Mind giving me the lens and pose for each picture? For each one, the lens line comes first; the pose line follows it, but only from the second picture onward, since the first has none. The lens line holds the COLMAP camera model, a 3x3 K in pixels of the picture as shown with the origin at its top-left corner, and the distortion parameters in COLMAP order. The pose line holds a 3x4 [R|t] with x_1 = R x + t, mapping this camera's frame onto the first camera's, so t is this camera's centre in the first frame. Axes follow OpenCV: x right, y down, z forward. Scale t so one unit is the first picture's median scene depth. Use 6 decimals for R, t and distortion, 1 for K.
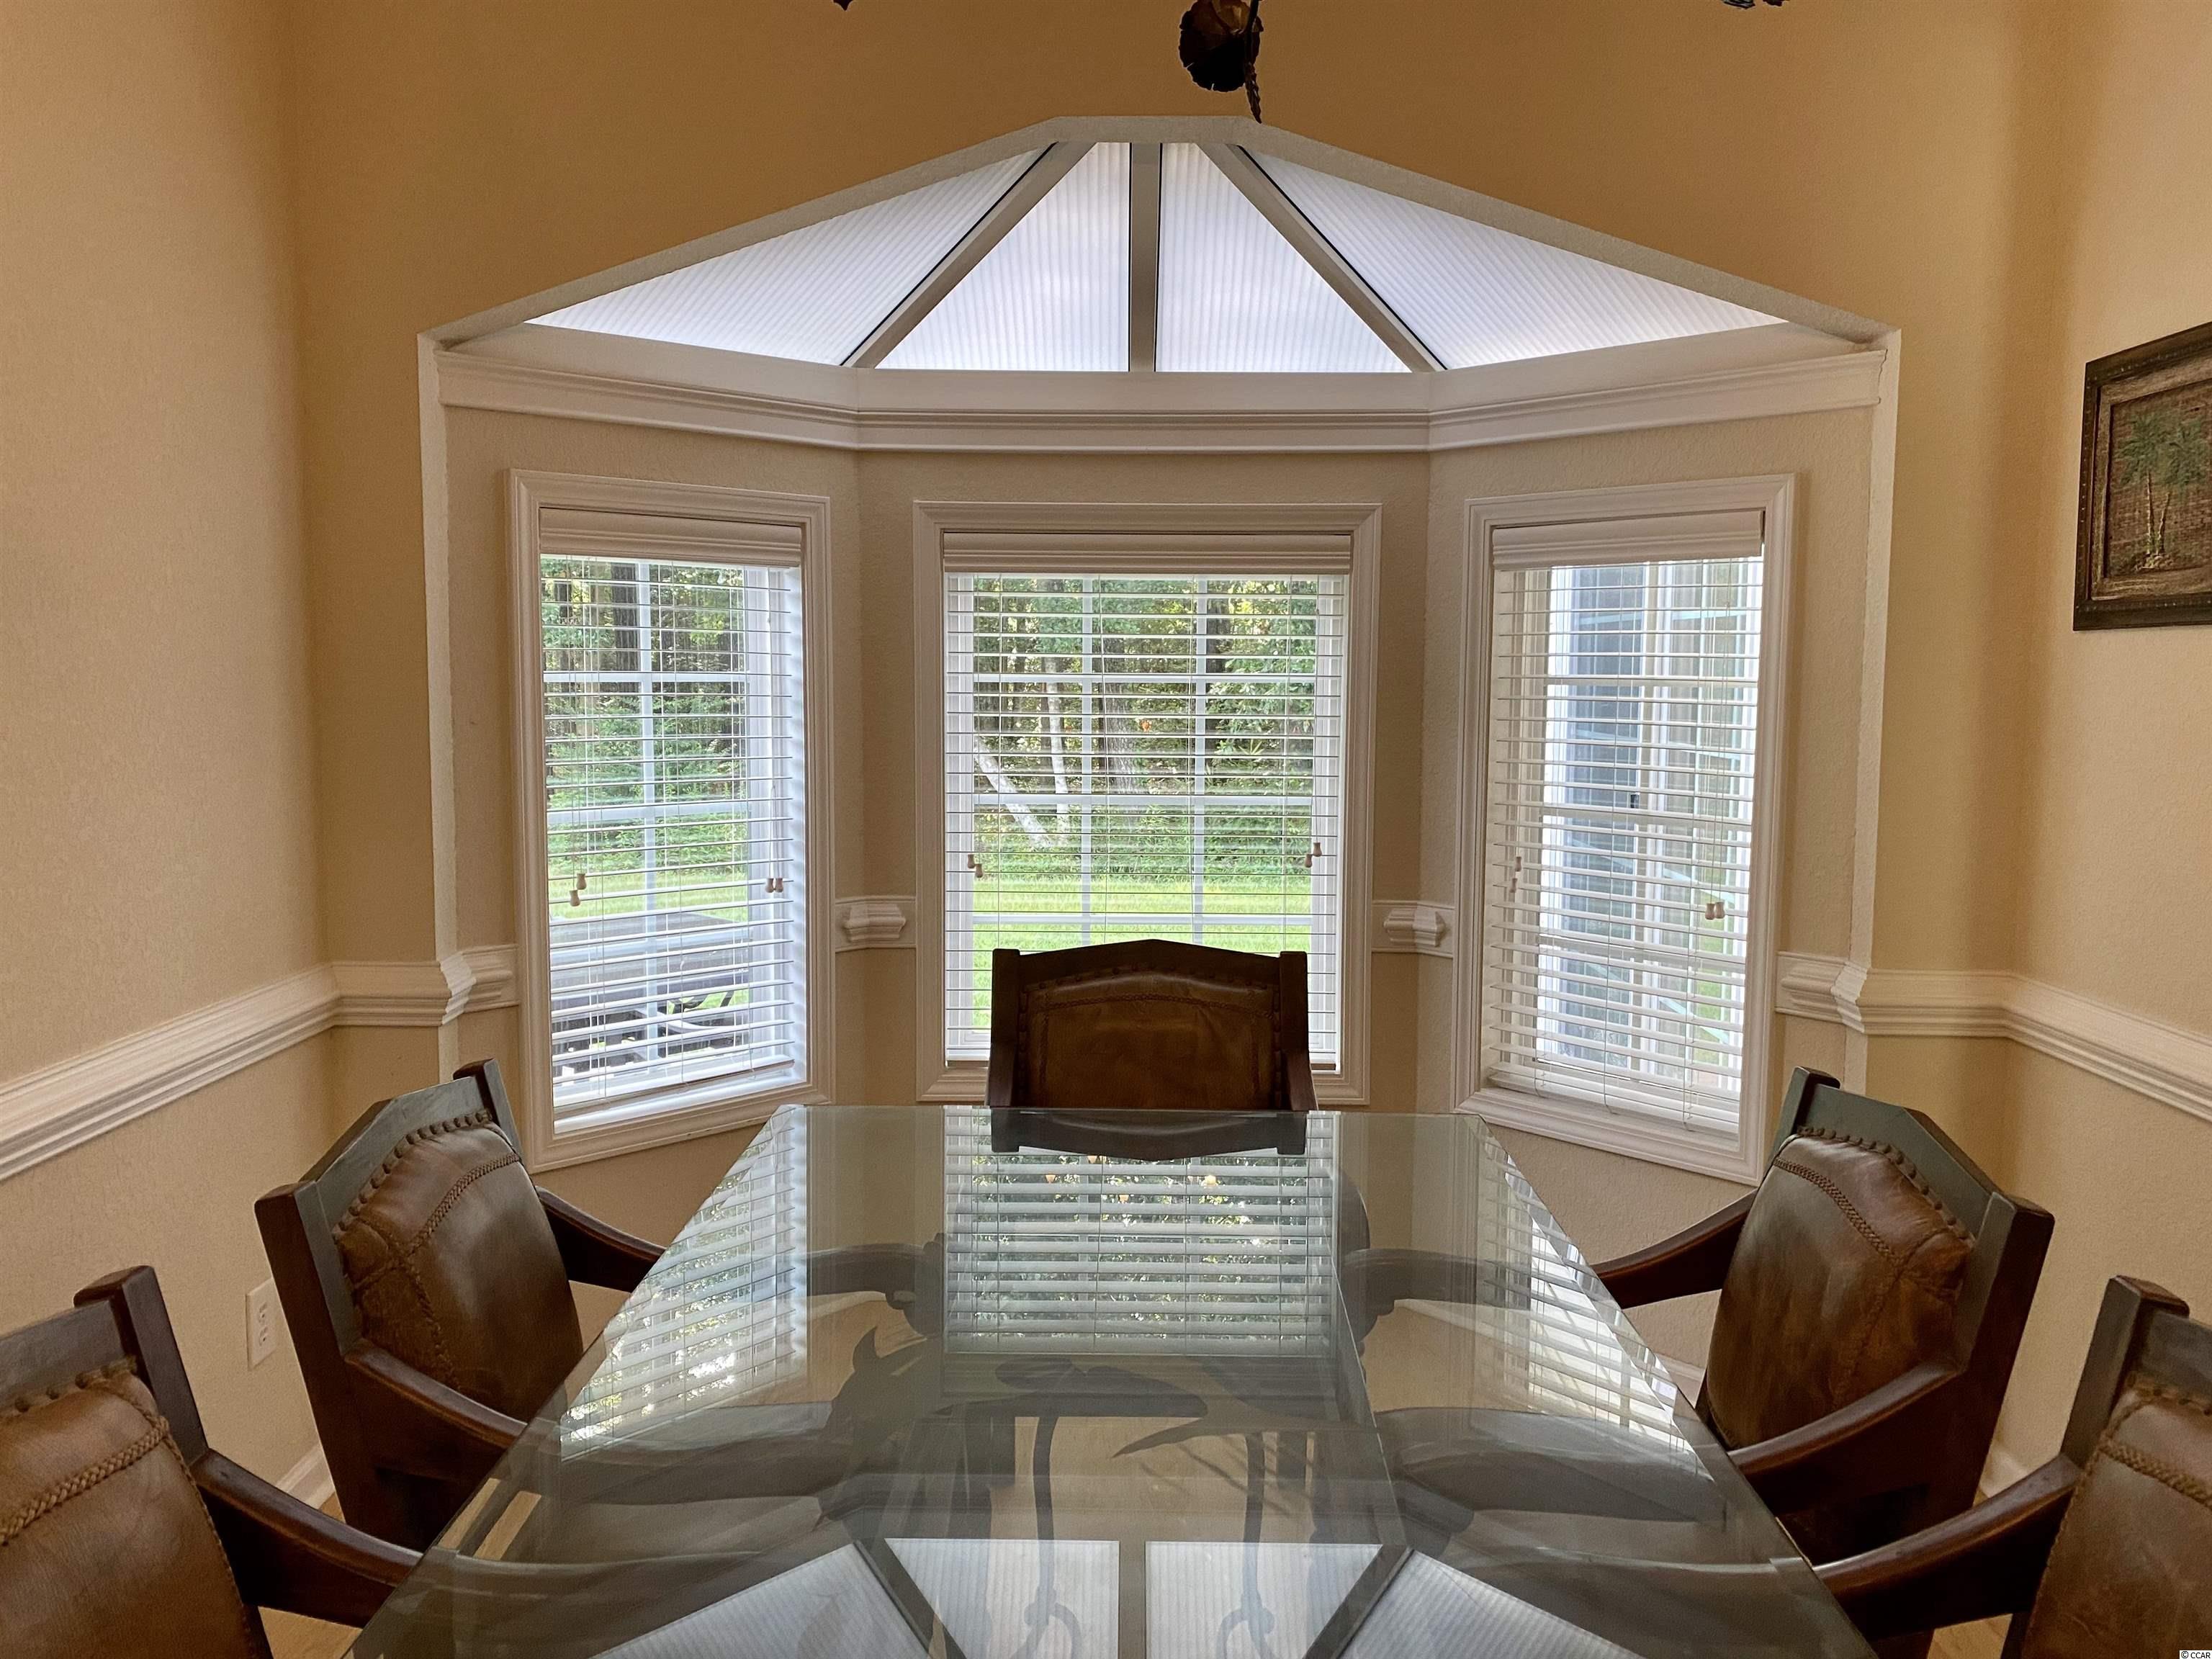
lens RADIAL K [[1663.7, 0, 1091.8], [0, 1663.7, 791.5], [0, 0, 1]] dist [0.013865, -0.030253]
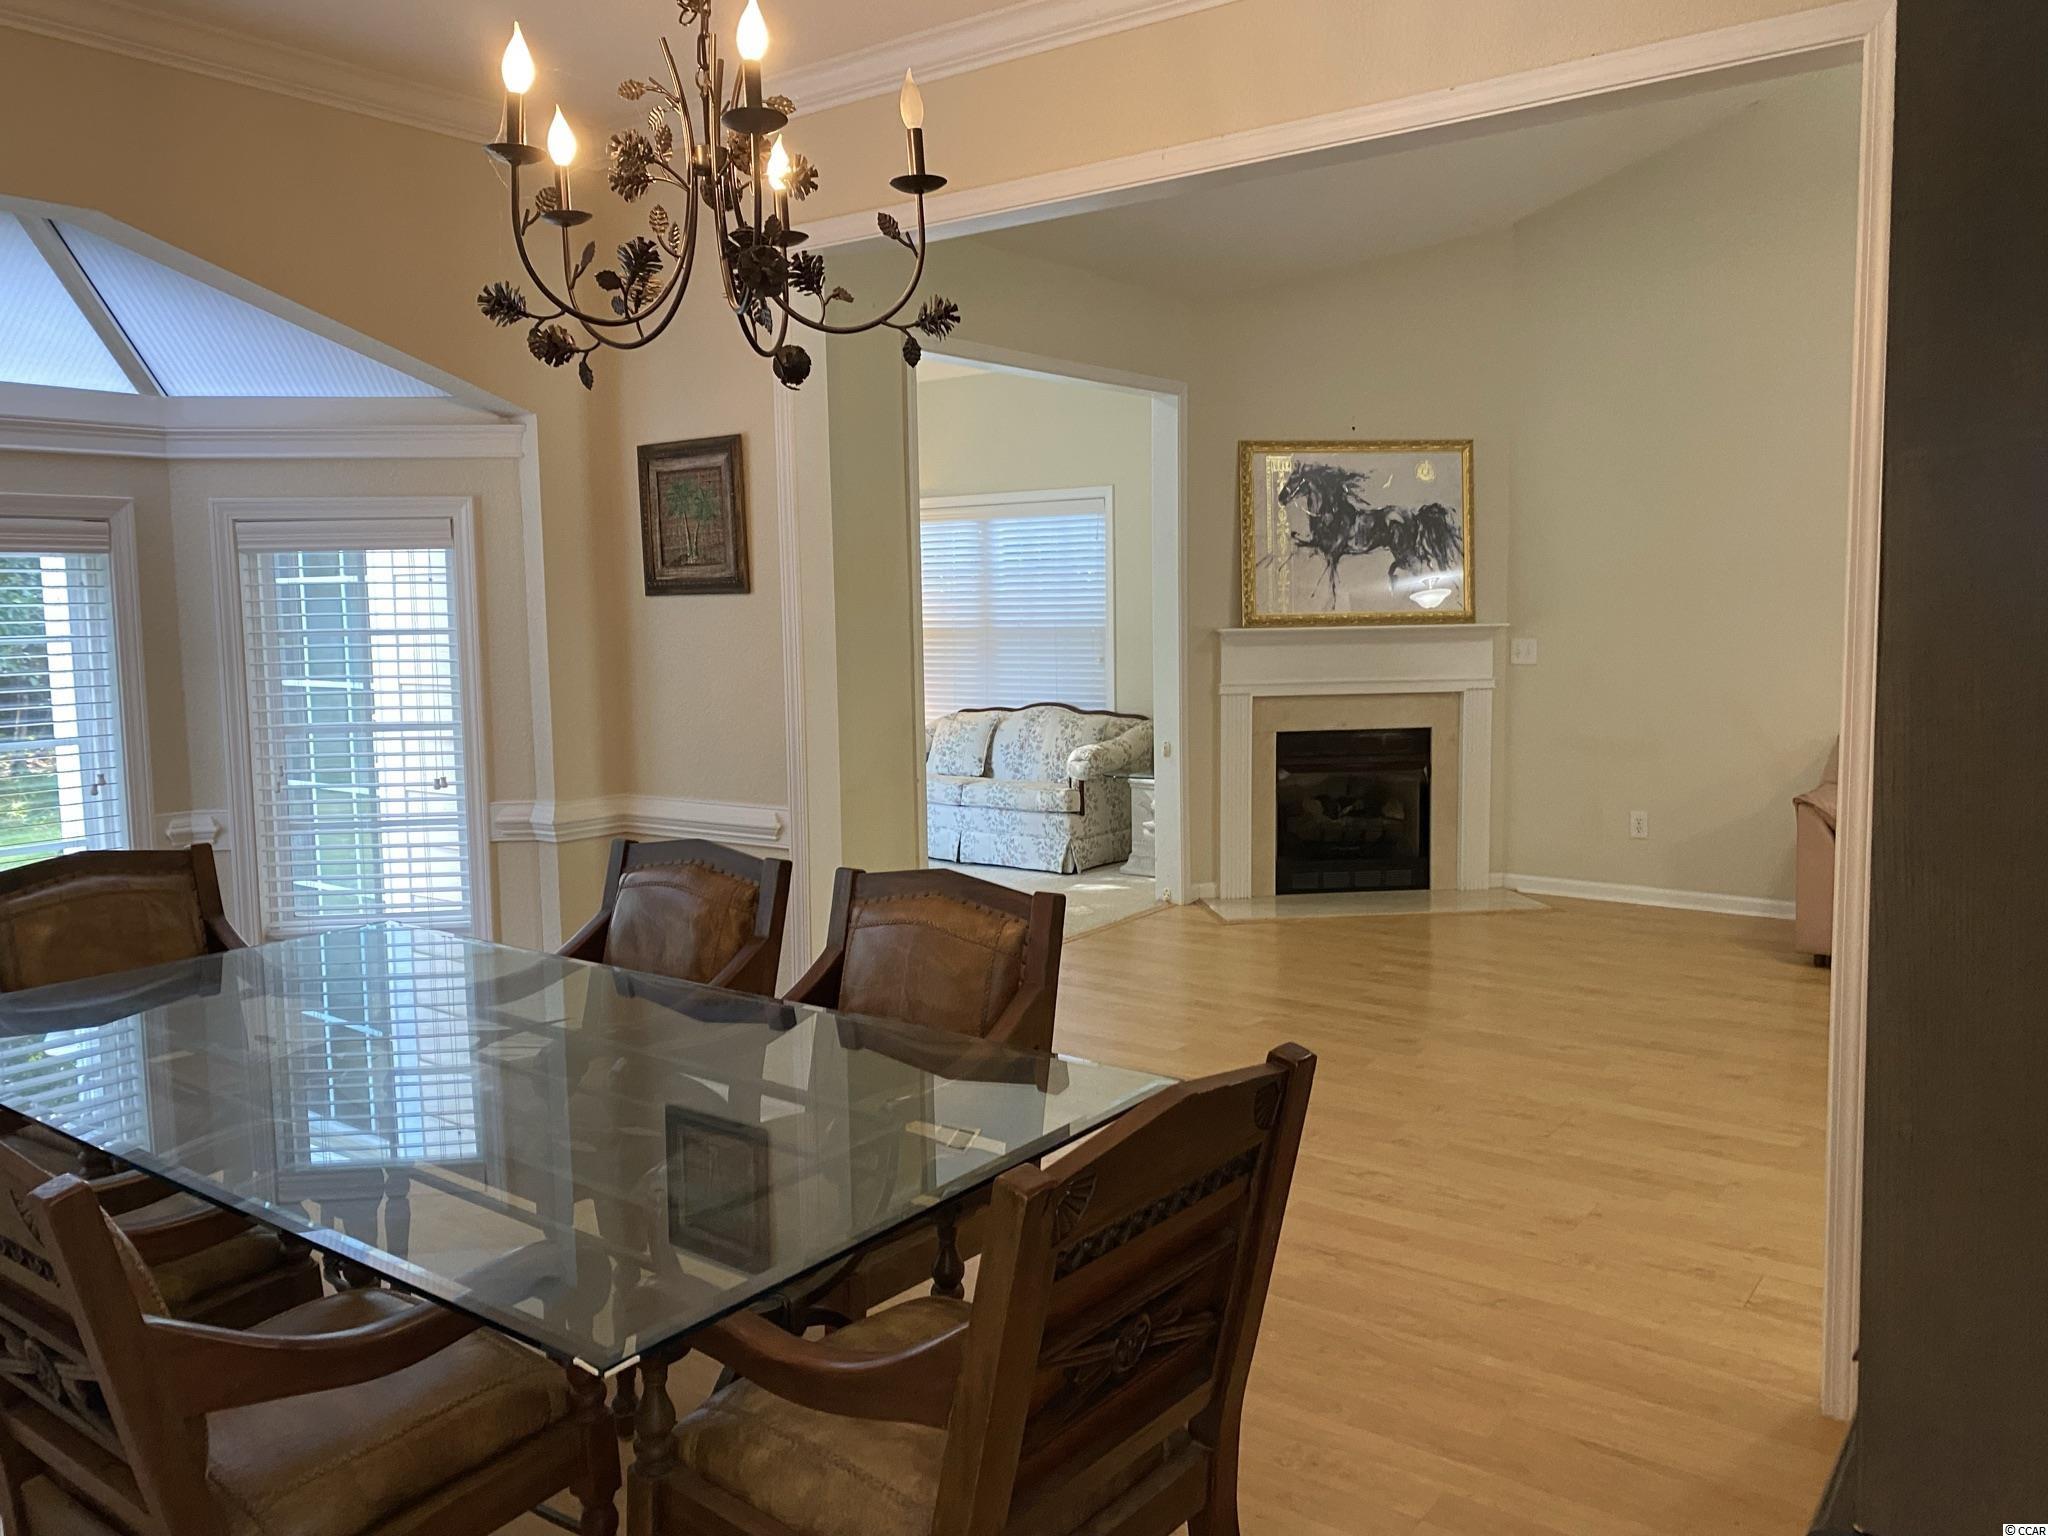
lens RADIAL K [[1540.4, 0, 1020.6], [0, 1540.4, 764.3], [0, 0, 1]] dist [0.013865, -0.030253]
pose [[0.571109, -0.103372, 0.814339, -0.488939], [0.083472, 0.994210, 0.067664, 0.003795], [-0.816619, 0.029331, 0.576431, -0.247613]]
